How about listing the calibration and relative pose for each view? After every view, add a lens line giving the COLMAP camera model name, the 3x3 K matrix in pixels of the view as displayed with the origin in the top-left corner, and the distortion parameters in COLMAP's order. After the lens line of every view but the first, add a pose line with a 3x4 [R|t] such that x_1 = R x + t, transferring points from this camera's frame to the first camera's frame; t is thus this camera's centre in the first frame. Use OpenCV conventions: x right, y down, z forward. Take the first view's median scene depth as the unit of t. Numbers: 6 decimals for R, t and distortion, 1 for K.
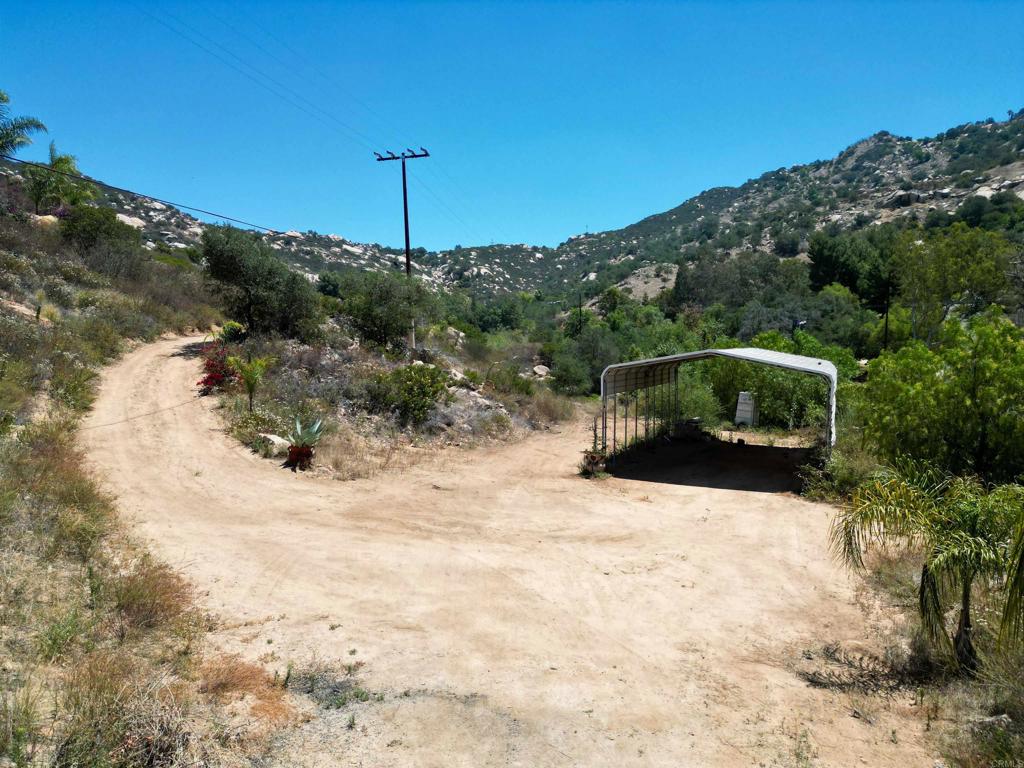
lens RADIAL K [[717.4, 0, 509.7], [0, 717.4, 382.5], [0, 0, 1]] dist [0.074562, -0.070132]
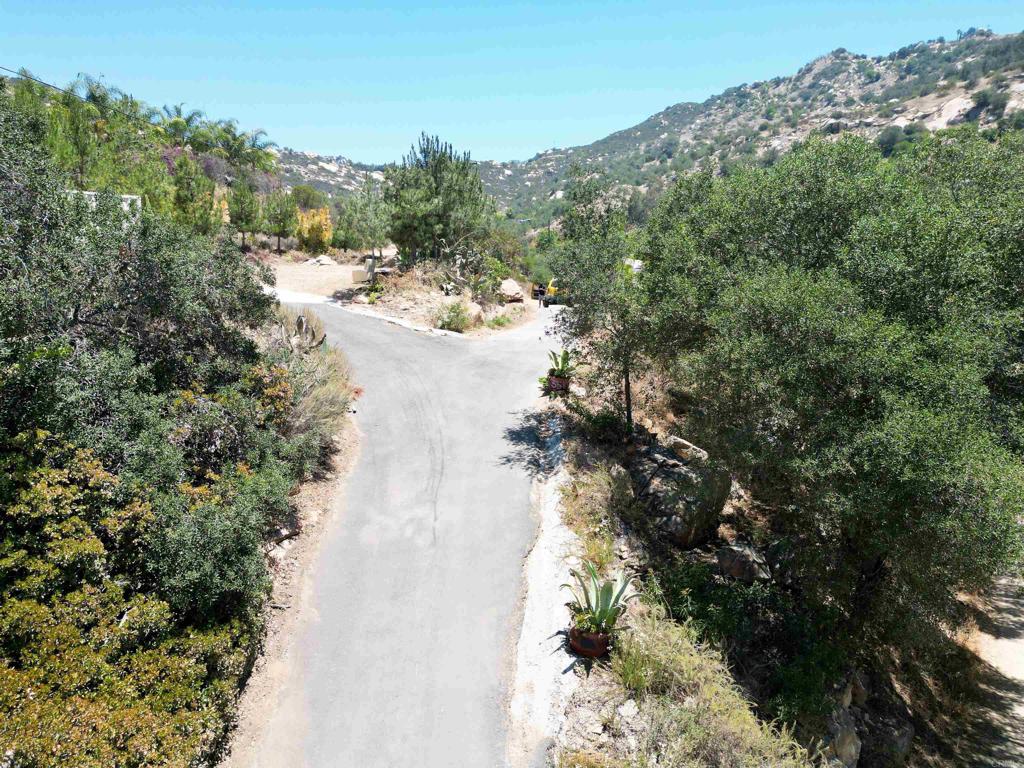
lens RADIAL K [[717.4, 0, 509.7], [0, 717.4, 382.5], [0, 0, 1]] dist [0.074562, -0.070132]
pose [[0.998929, -0.009799, 0.045230, -0.008262], [0.004537, 0.993354, 0.115013, 0.004741], [-0.046056, -0.114685, 0.992334, -0.076276]]
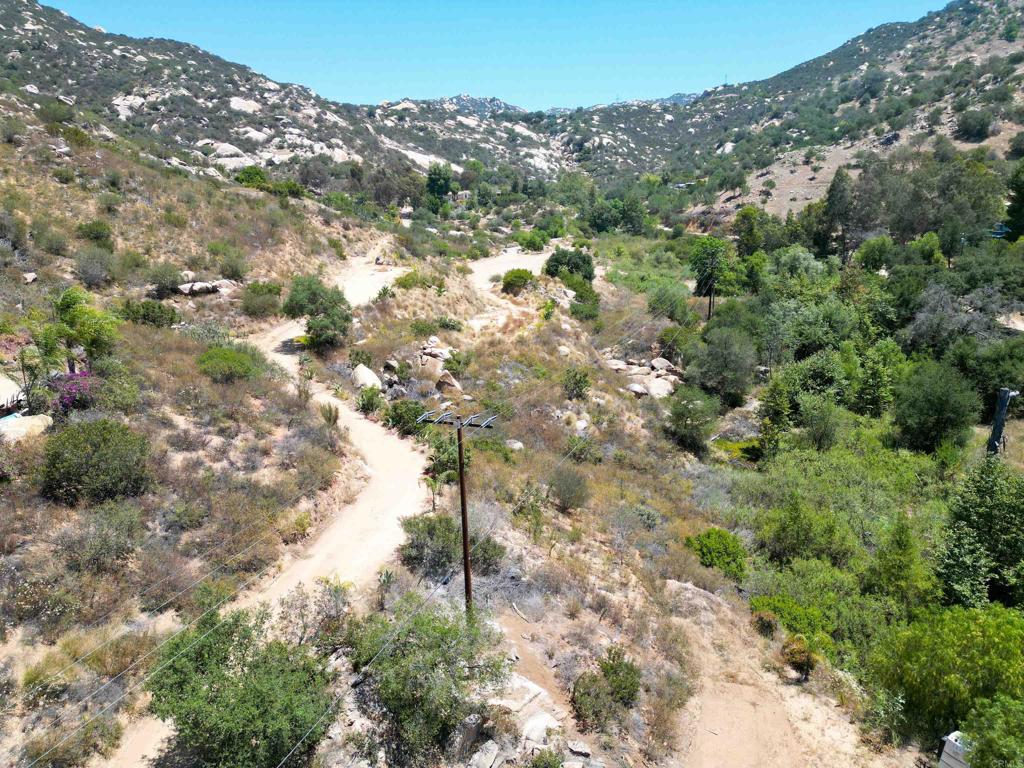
lens RADIAL K [[717.4, 0, 509.7], [0, 717.4, 382.5], [0, 0, 1]] dist [0.074562, -0.070132]
pose [[0.986608, 0.036340, -0.159012, 0.000567], [-0.004625, 0.980707, 0.195430, -0.033336], [0.163046, -0.192077, 0.967741, 0.023929]]
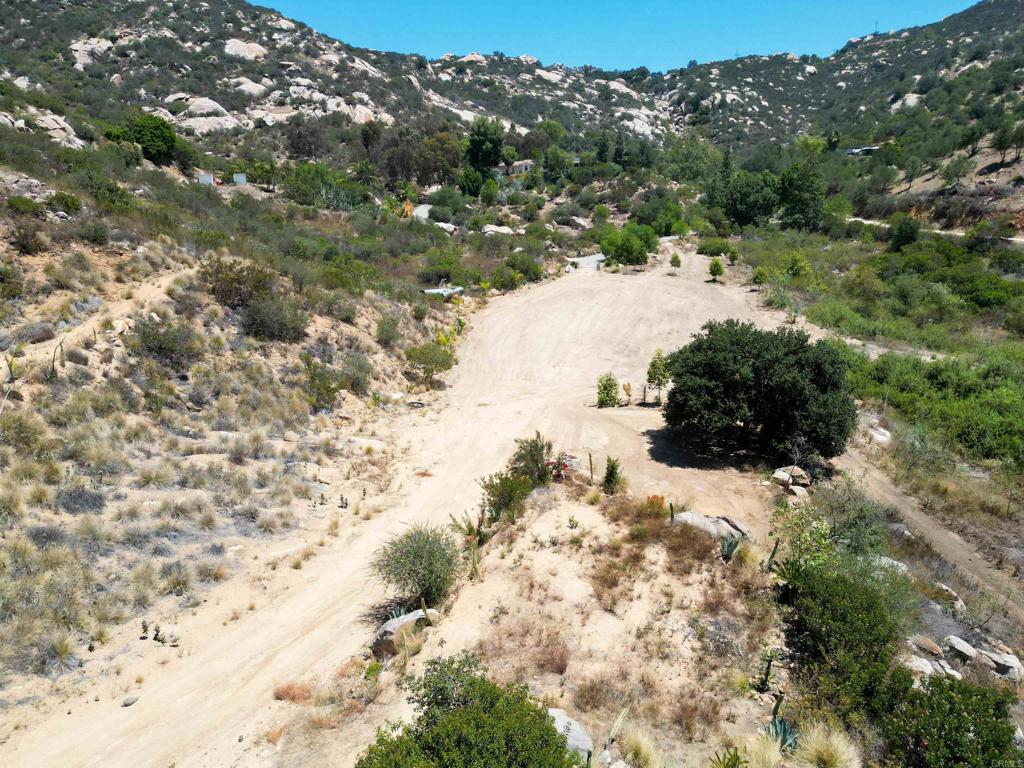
lens RADIAL K [[717.4, 0, 509.7], [0, 717.4, 382.5], [0, 0, 1]] dist [0.074562, -0.070132]
pose [[0.958014, 0.070885, -0.277823, -0.026239], [-0.007943, 0.975147, 0.221416, -0.040822], [0.286613, -0.209913, 0.934767, 0.223236]]
